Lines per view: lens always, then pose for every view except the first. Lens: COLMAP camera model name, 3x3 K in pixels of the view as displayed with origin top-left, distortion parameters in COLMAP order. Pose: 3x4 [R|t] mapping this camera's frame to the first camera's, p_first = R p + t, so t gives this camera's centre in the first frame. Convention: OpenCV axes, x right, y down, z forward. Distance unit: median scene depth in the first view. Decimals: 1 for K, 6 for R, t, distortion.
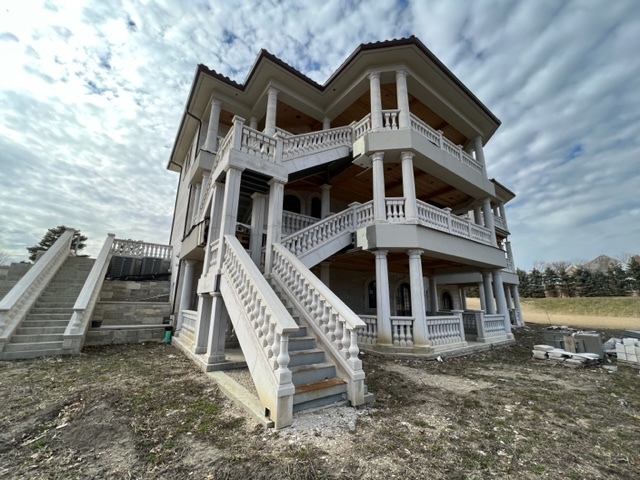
lens RADIAL K [[257.2, 0, 319.7], [0, 257.2, 237.1], [0, 0, 1]] dist [-0.000119, 0.000001]
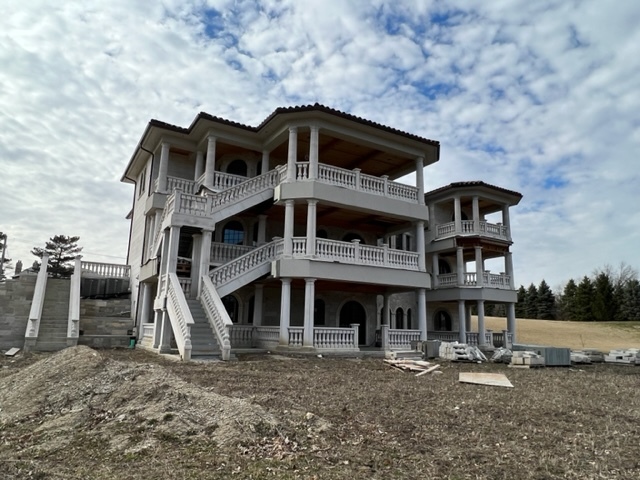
lens RADIAL K [[424.9, 0, 320.0], [0, 424.9, 240.0], [0, 0, 1]] dist [-0.000964, -0.000921]
pose [[0.997150, -0.009322, -0.074871, 0.544123], [0.012557, 0.999003, 0.042852, -0.223638], [0.074397, -0.043670, 0.996272, -1.099899]]
